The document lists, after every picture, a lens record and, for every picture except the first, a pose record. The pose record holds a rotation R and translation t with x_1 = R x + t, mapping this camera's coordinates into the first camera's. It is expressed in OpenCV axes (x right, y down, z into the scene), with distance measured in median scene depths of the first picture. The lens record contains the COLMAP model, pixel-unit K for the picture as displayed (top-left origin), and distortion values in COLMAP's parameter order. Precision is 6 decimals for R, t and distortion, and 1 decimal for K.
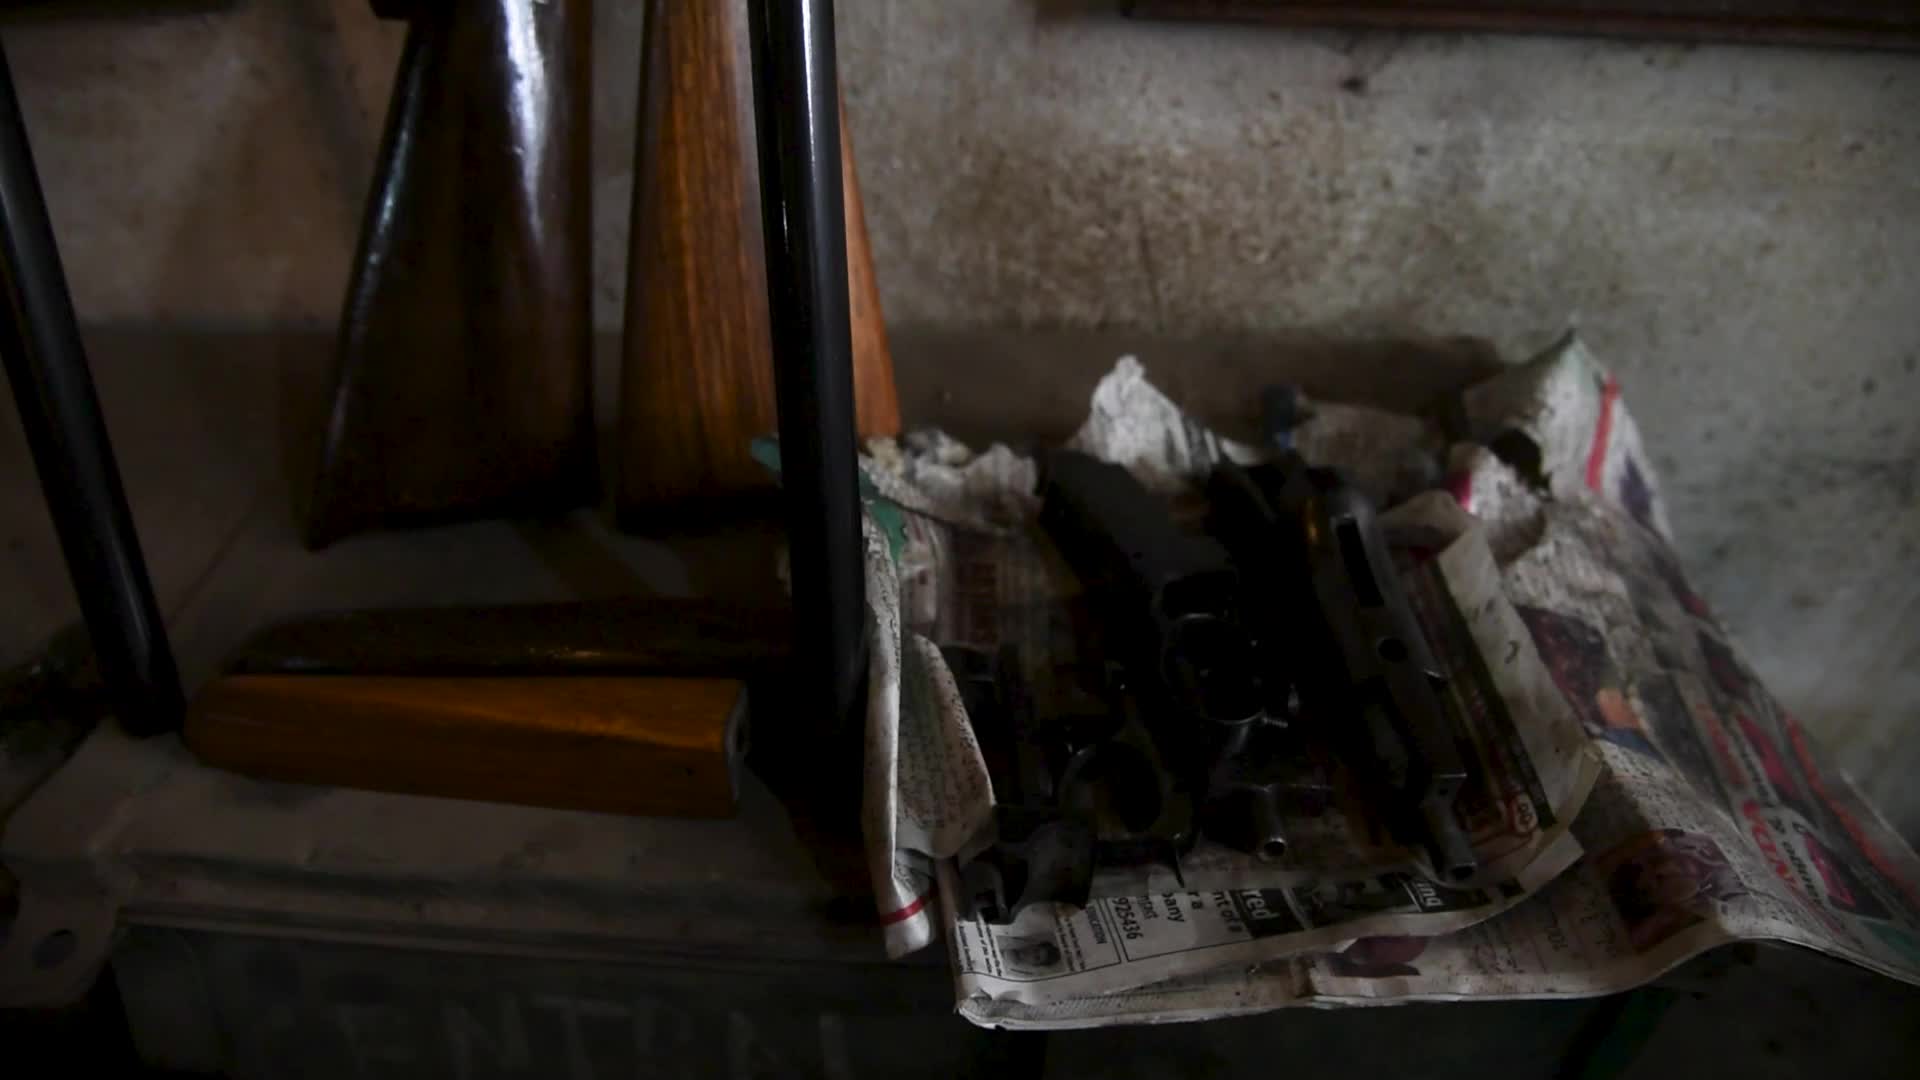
lens RADIAL K [[1300.6, 0, 964.8], [0, 1300.6, 532.1], [0, 0, 1]] dist [-0.114942, 0.050105]
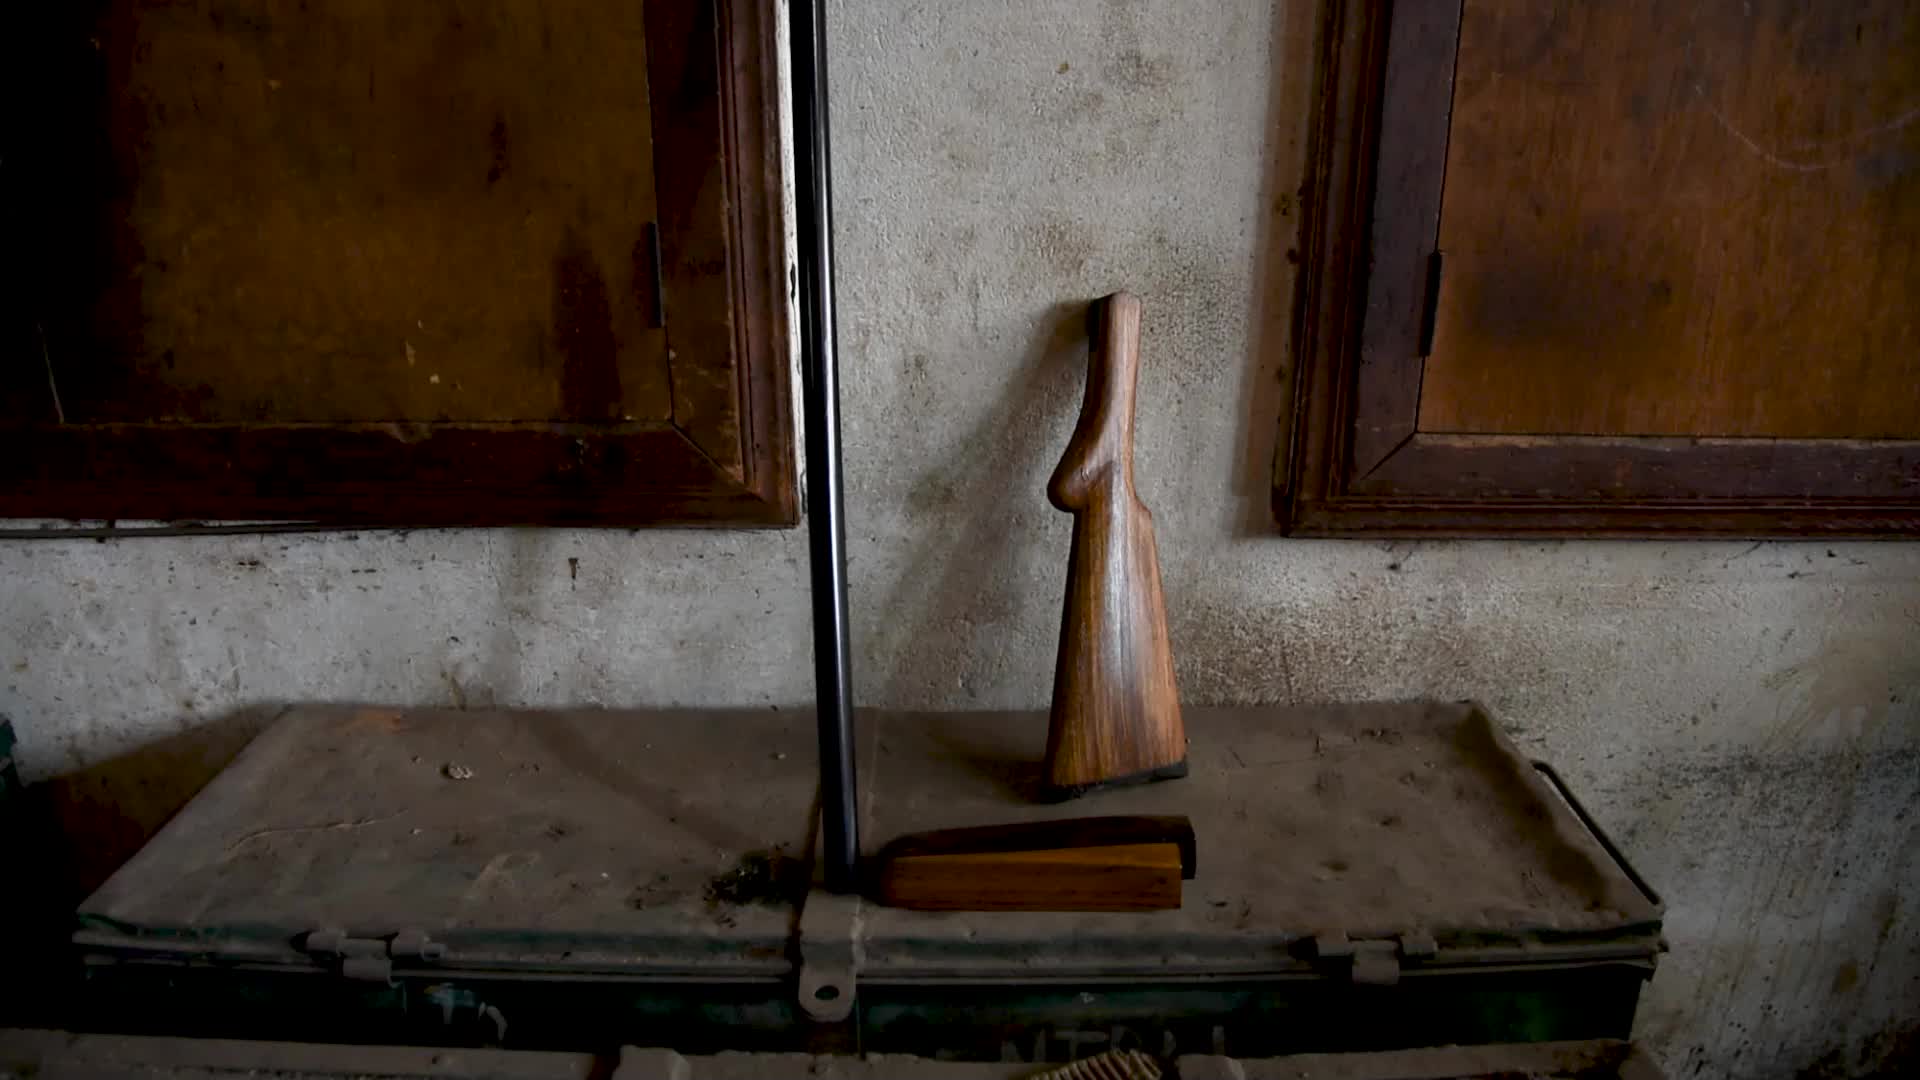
lens RADIAL K [[1300.6, 0, 964.8], [0, 1300.6, 532.1], [0, 0, 1]] dist [-0.114942, 0.050105]
pose [[0.998333, -0.009678, 0.056908, -0.422145], [0.029610, 0.932123, -0.360929, 0.261328], [-0.049552, 0.362012, 0.930856, -0.741780]]
